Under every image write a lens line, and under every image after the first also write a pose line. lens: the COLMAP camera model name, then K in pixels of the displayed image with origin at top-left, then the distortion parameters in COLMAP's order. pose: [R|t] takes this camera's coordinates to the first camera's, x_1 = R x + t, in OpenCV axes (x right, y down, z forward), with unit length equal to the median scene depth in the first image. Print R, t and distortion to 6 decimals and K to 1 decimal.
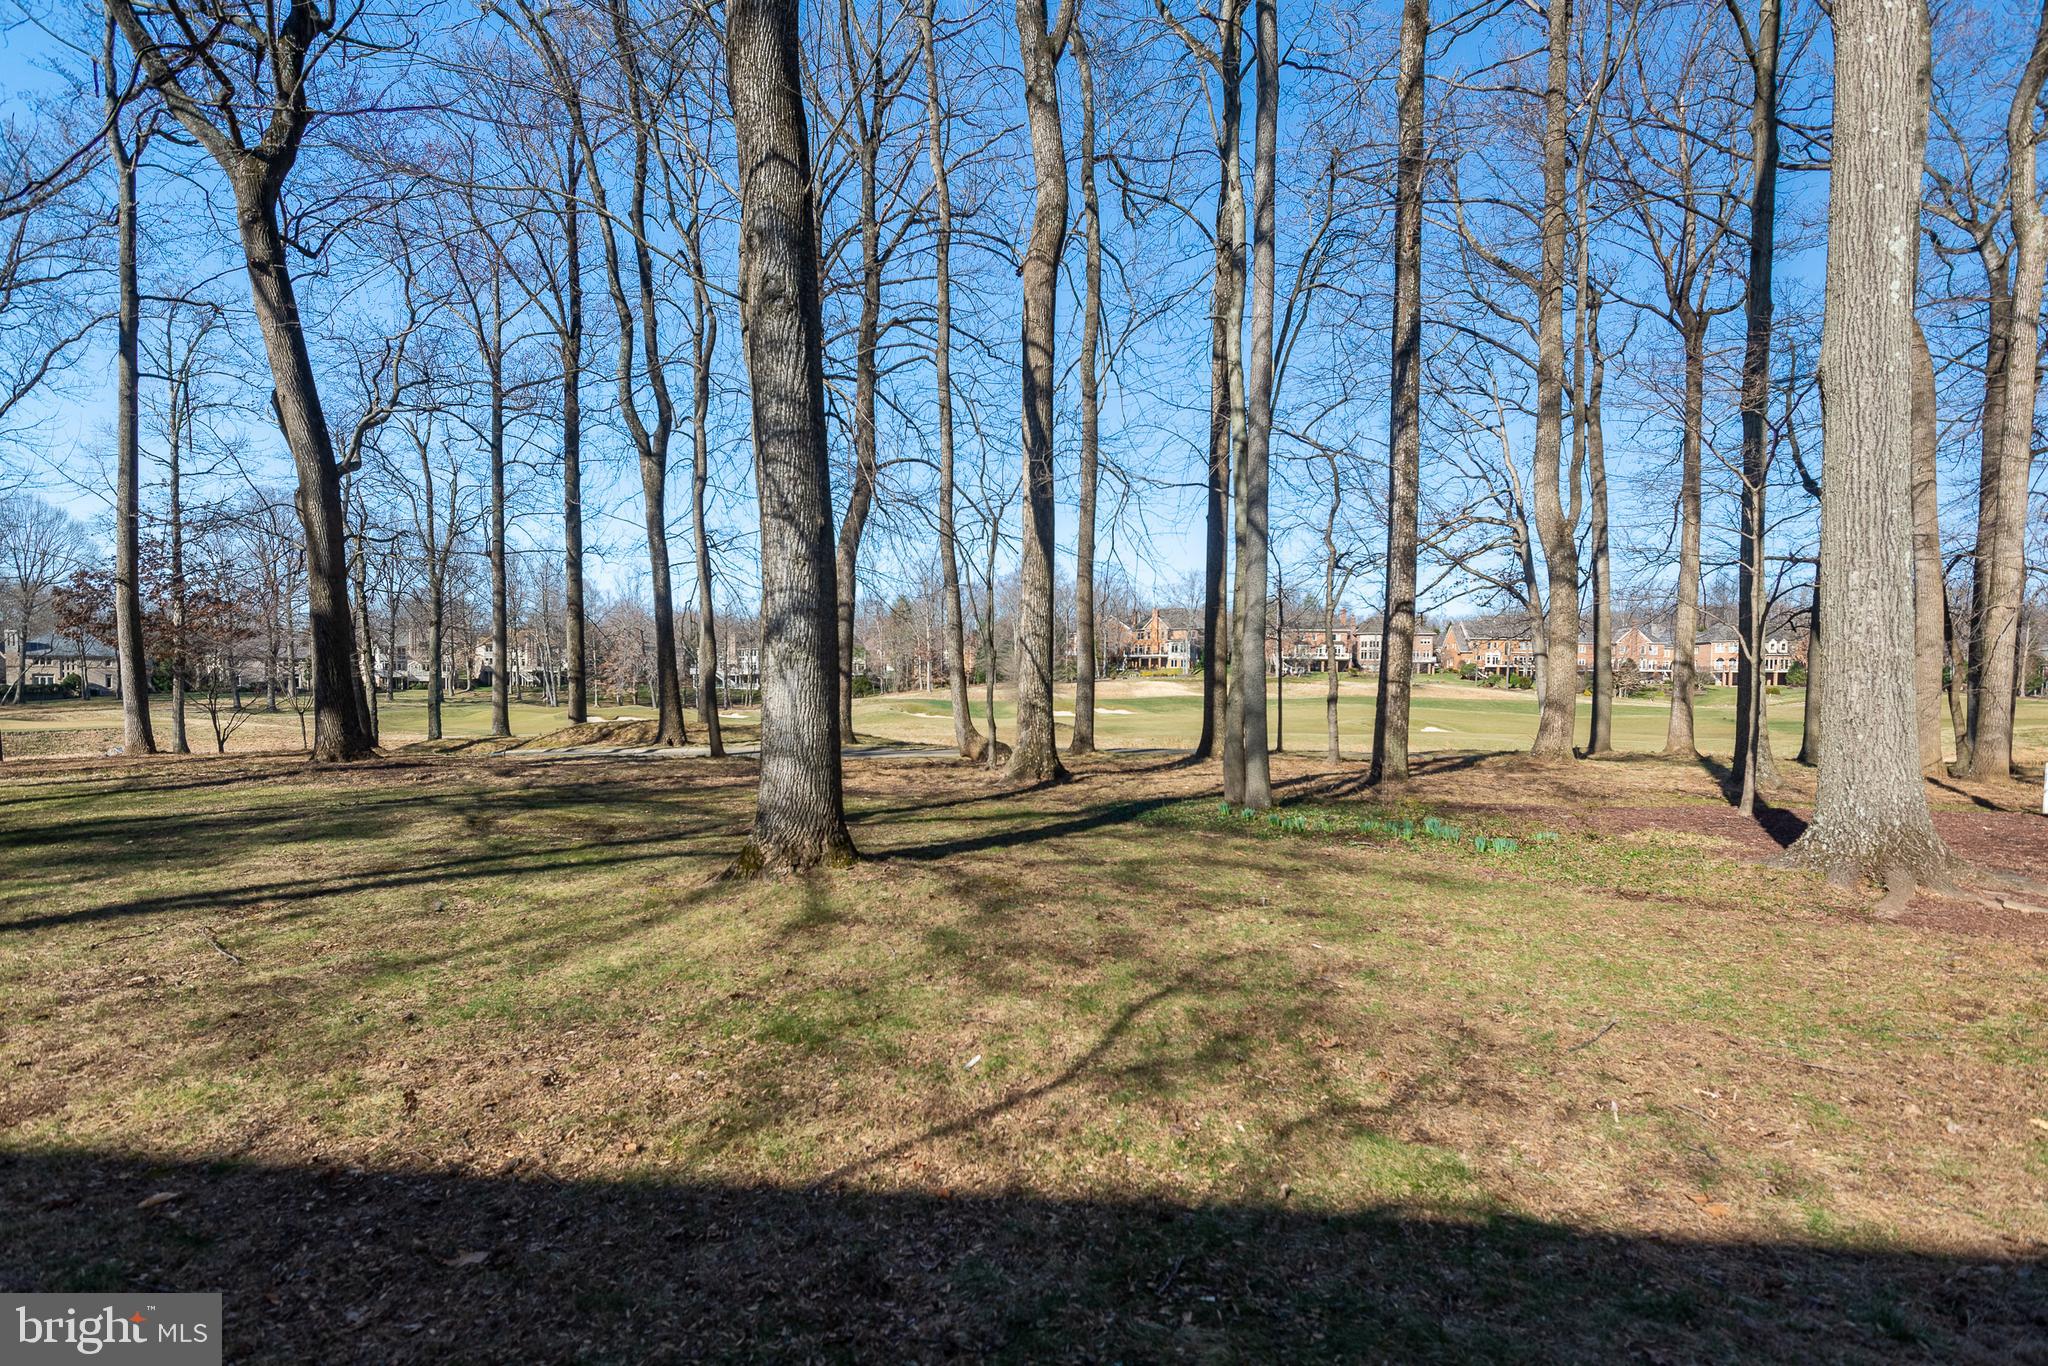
lens RADIAL K [[909.4, 0, 986.5], [0, 909.4, 746.5], [0, 0, 1]] dist [0.022810, -0.009918]
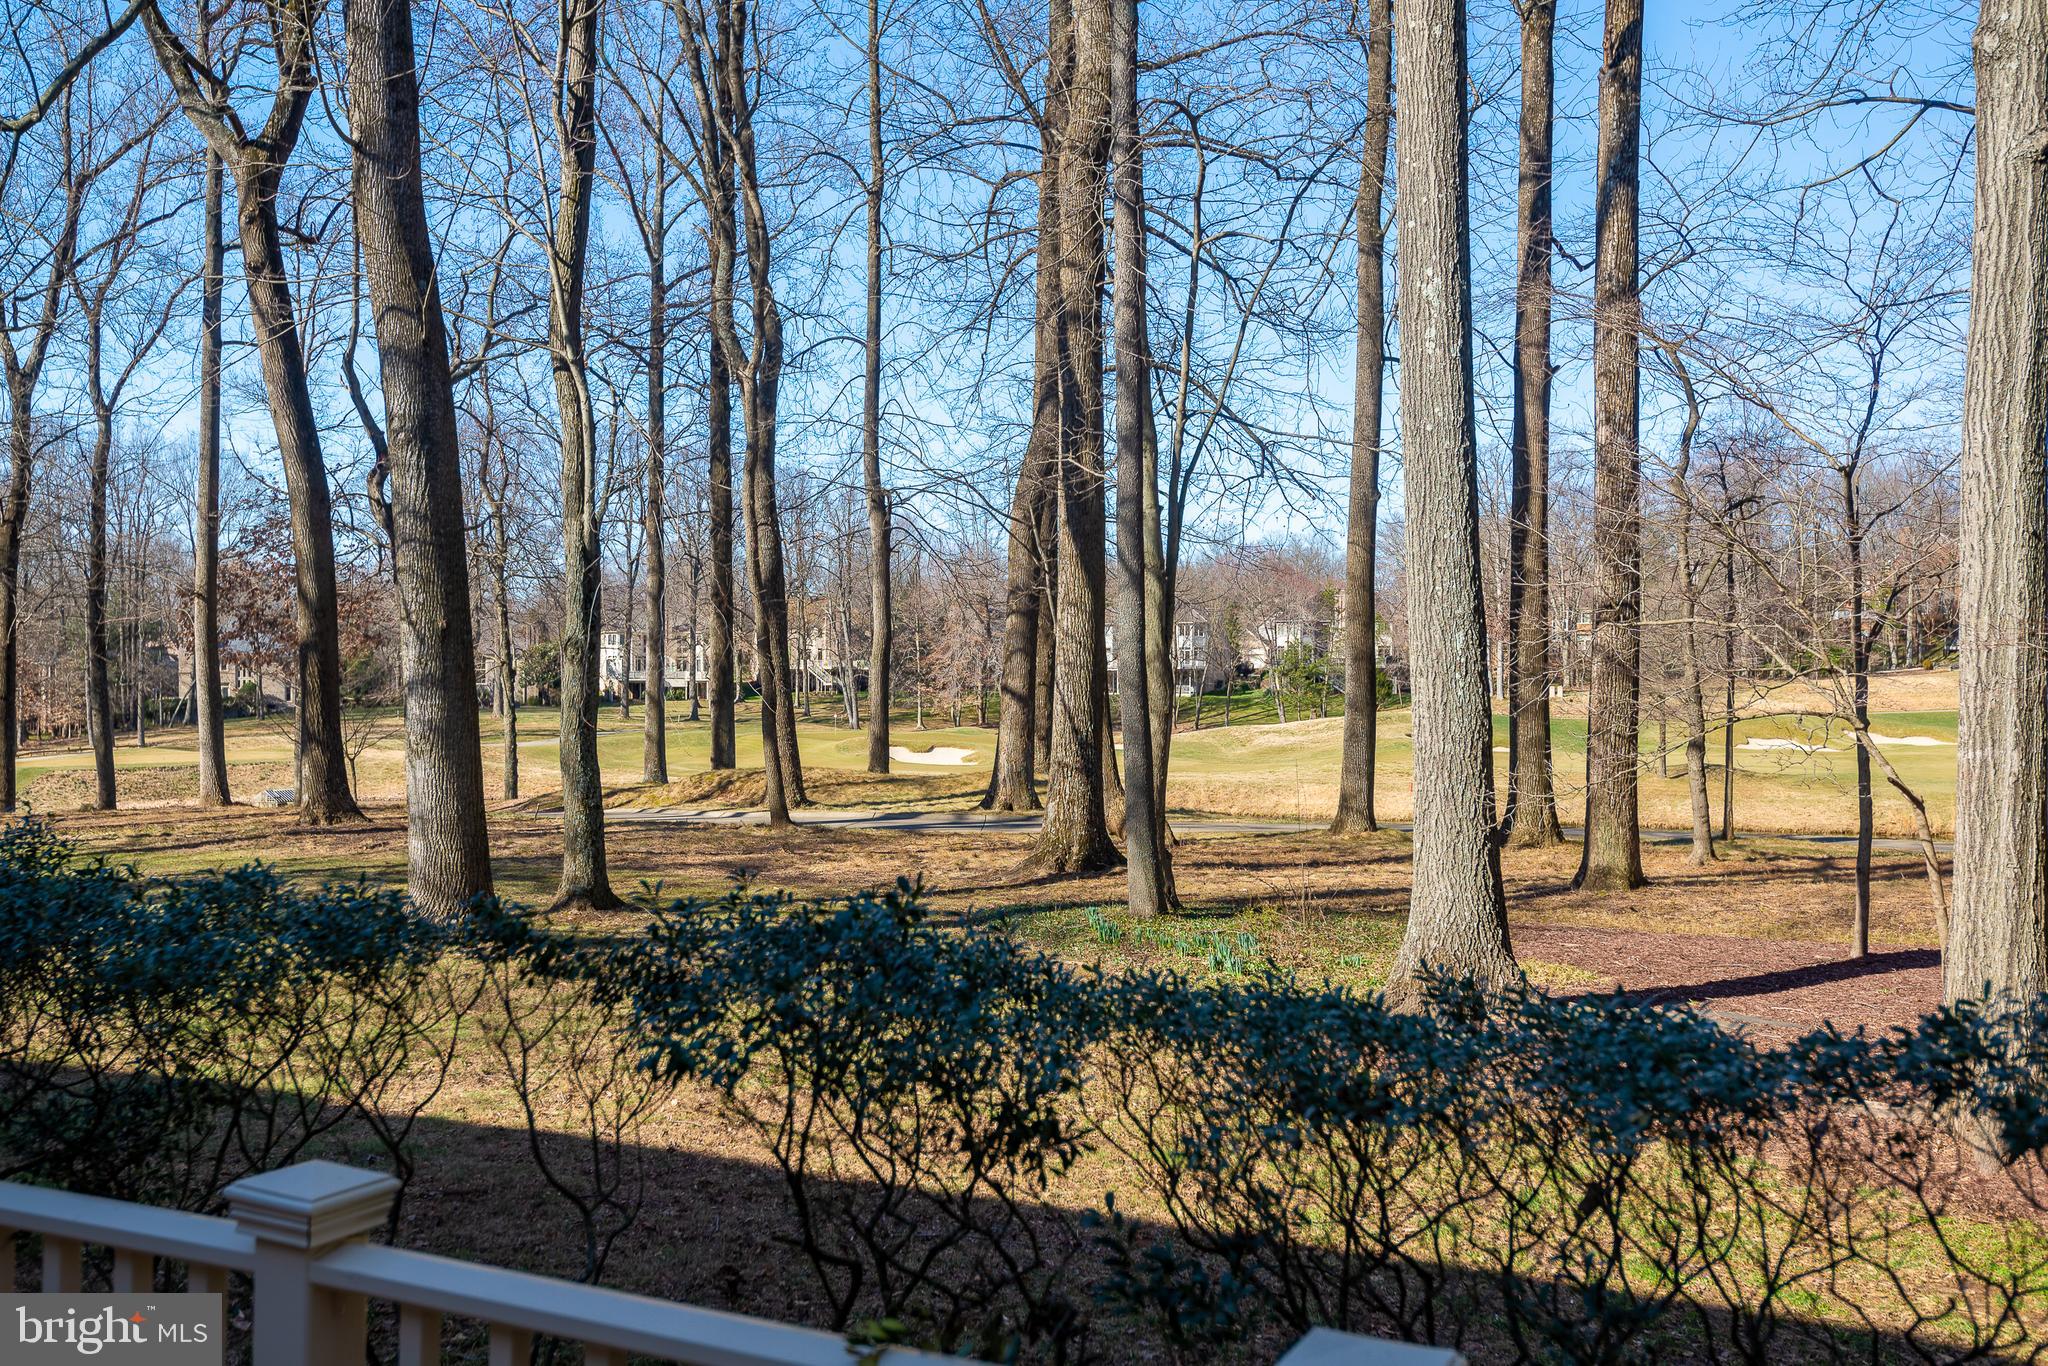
lens RADIAL K [[1833.8, 0, 1061.0], [0, 1833.8, 766.4], [0, 0, 1]] dist [0.020107, -0.013860]
pose [[0.924414, 0.009632, -0.381270, 0.595700], [-0.015878, 0.999786, -0.013240, -0.026422], [0.381061, 0.018293, 0.924369, -0.334047]]
